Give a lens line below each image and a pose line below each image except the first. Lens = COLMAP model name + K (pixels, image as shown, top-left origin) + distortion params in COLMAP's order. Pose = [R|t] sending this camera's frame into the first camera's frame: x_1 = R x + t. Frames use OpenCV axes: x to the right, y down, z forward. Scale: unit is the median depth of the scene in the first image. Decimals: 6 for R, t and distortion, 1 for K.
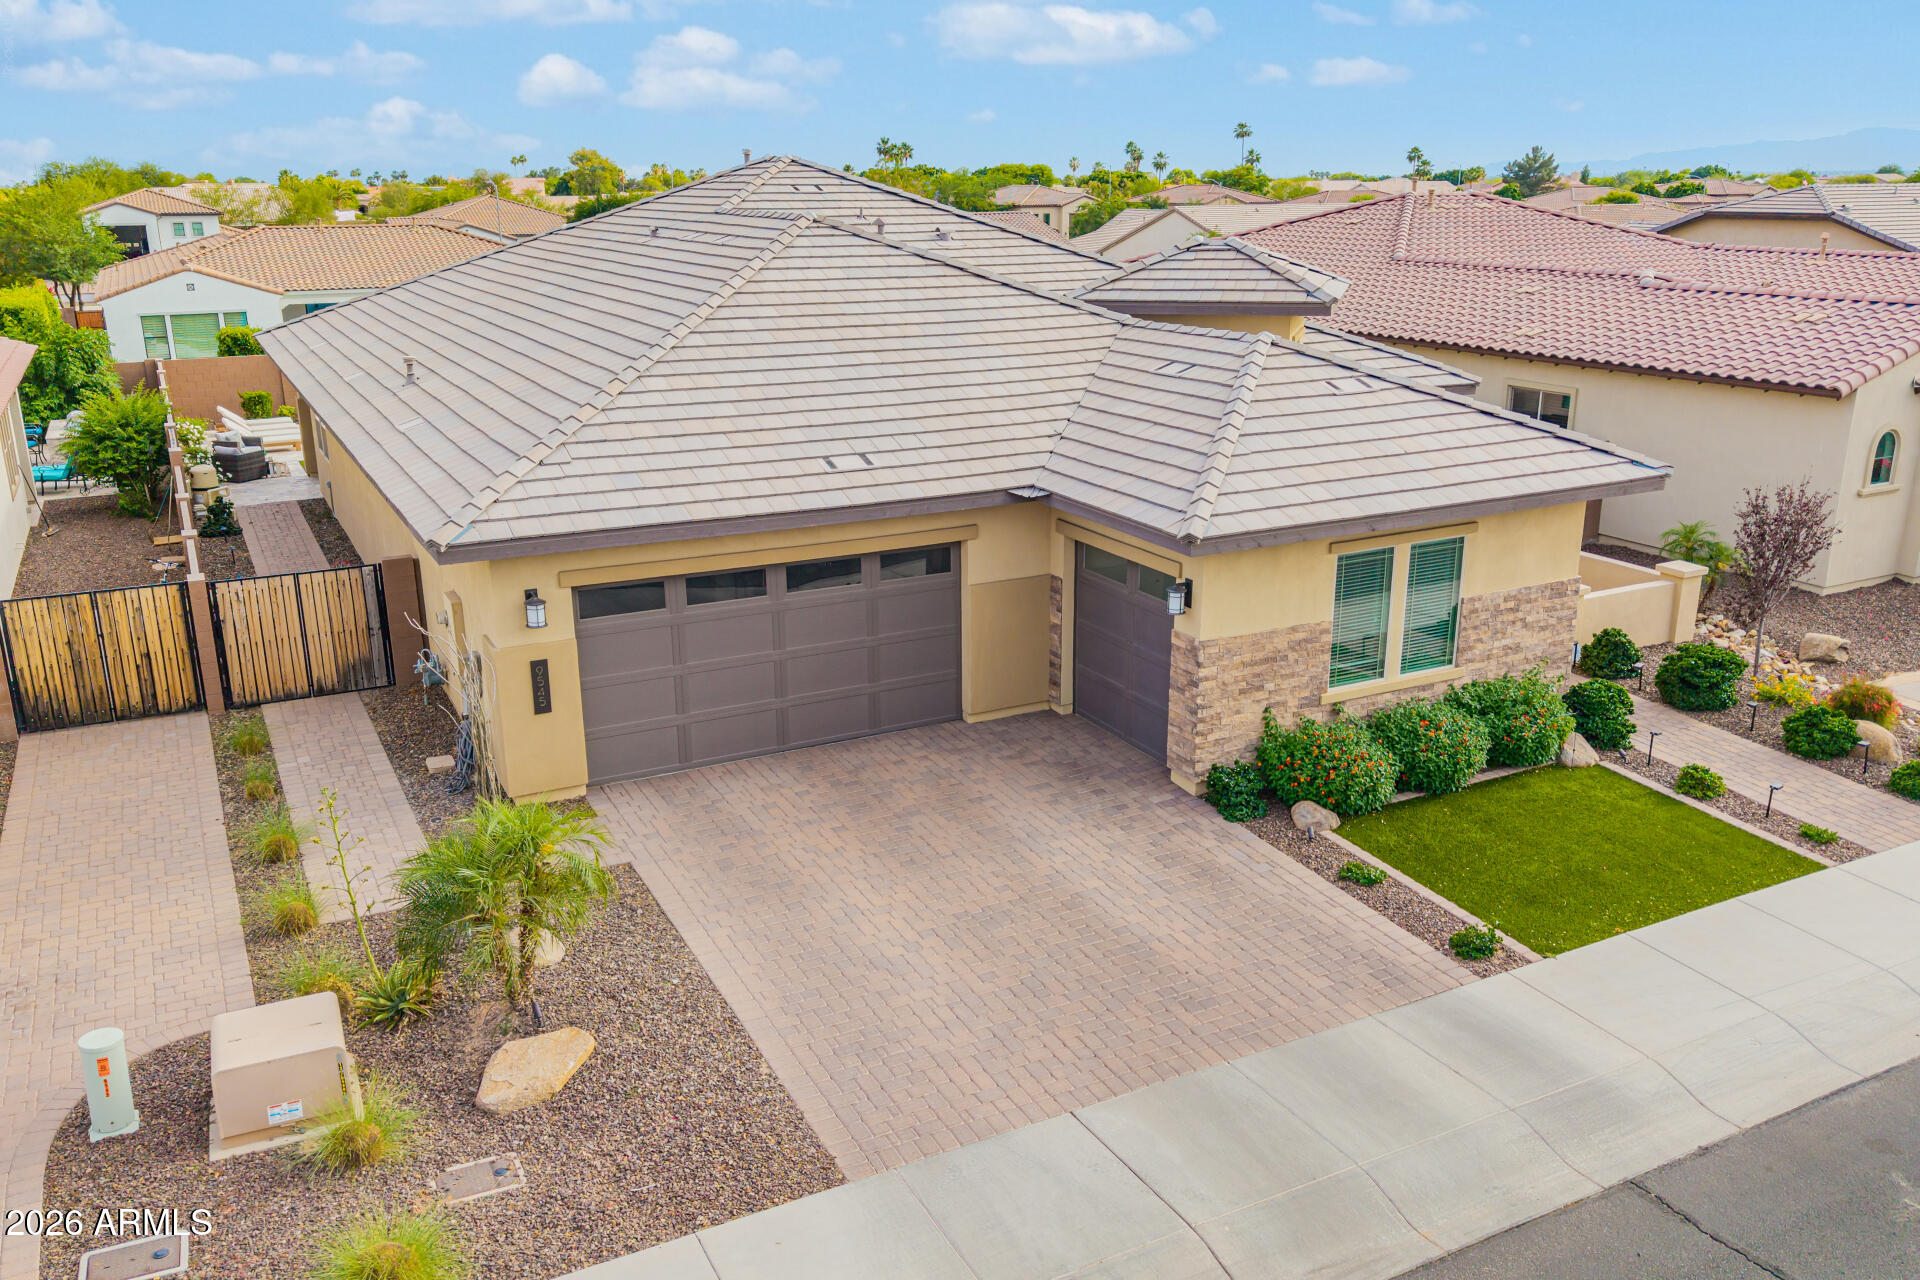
lens RADIAL K [[1528.0, 0, 960.2], [0, 1528.0, 652.2], [0, 0, 1]] dist [0.076685, -0.109250]
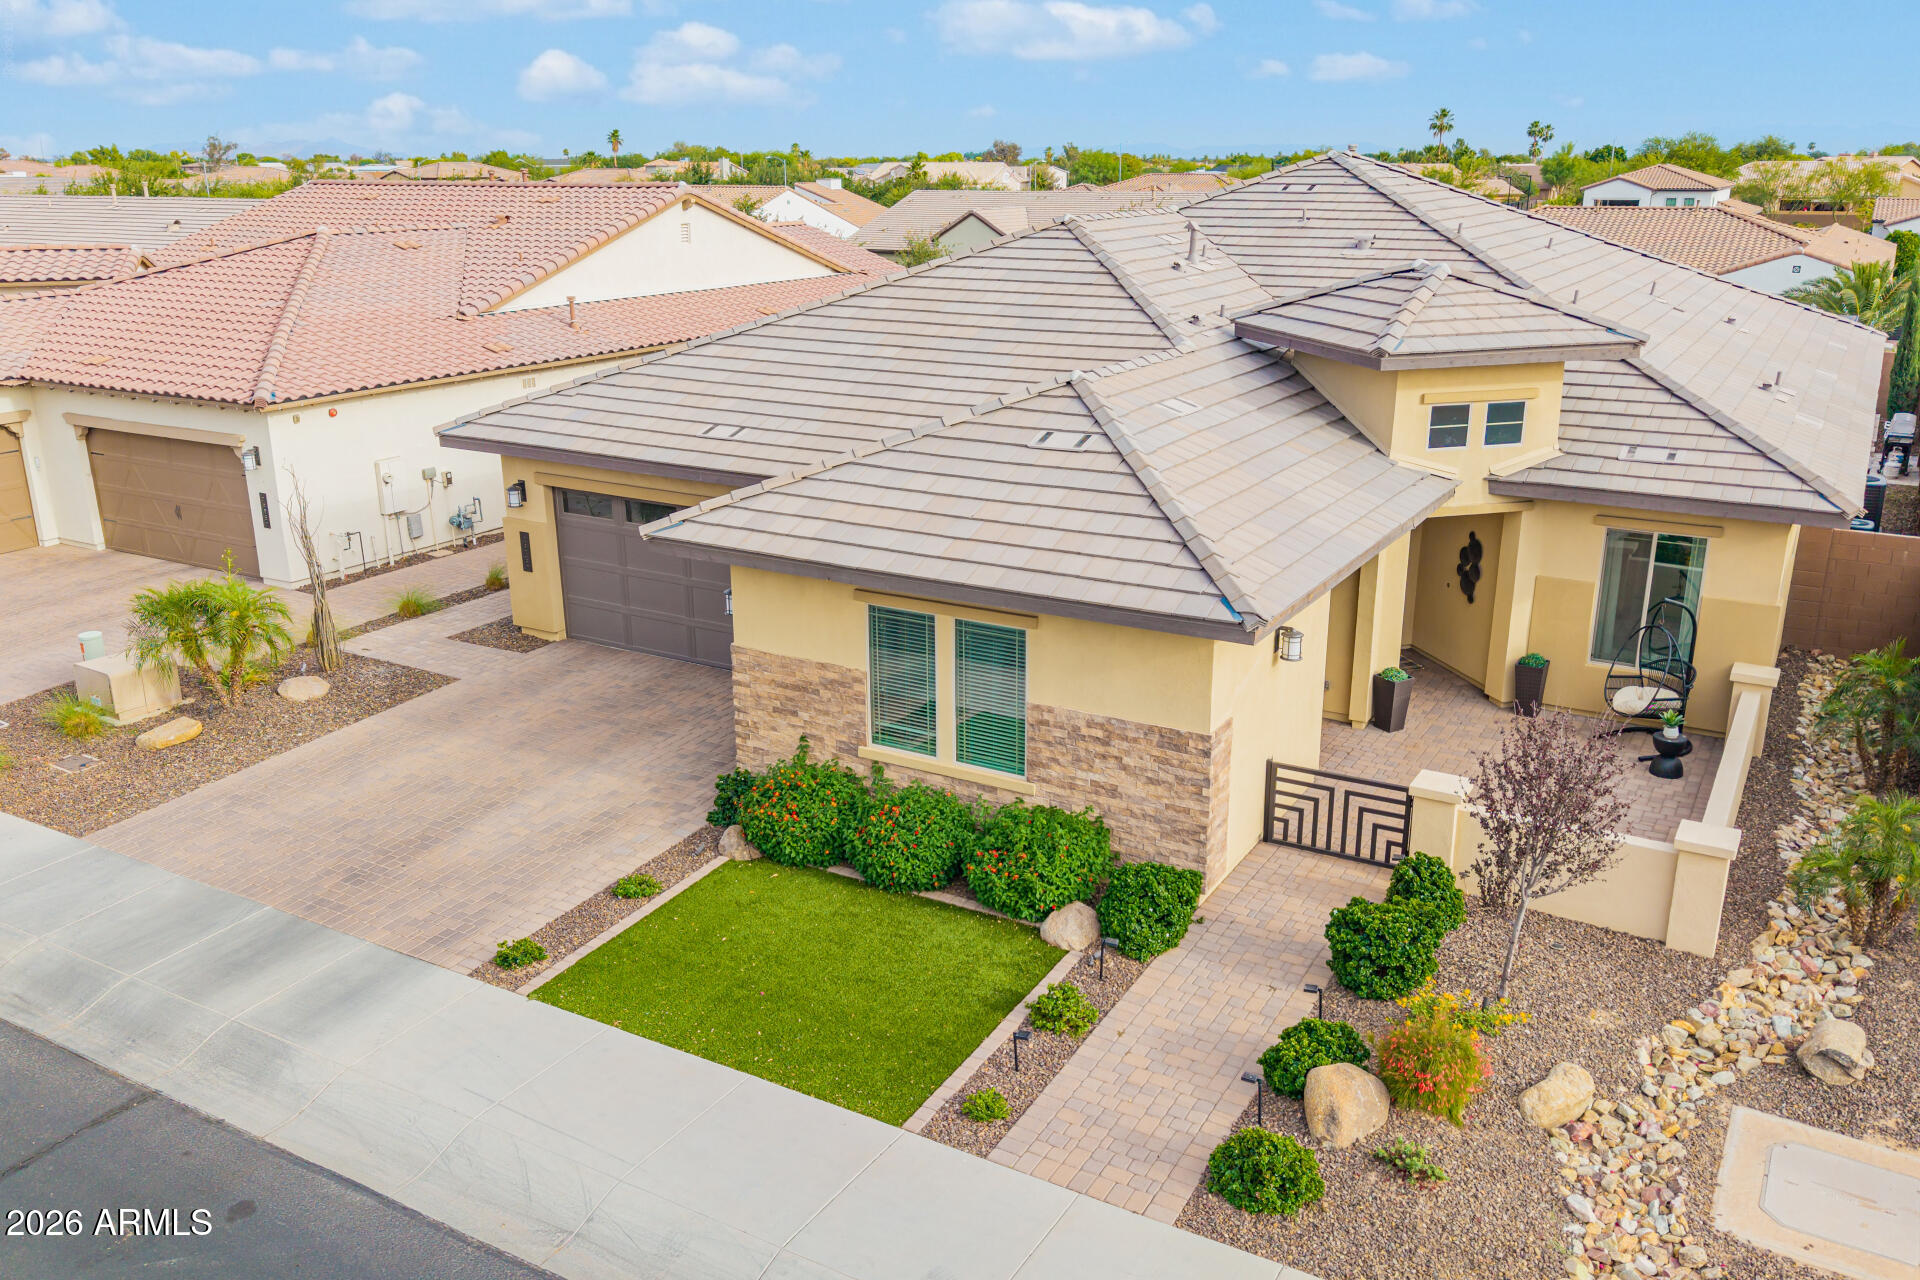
lens RADIAL K [[1518.9, 0, 961.2], [0, 1518.9, 644.0], [0, 0, 1]] dist [0.100846, -0.189878]
pose [[0.531617, 0.260620, -0.805891, 1.024682], [-0.249174, 0.957500, 0.145279, -0.187675], [0.809504, 0.123574, 0.573963, 0.511987]]
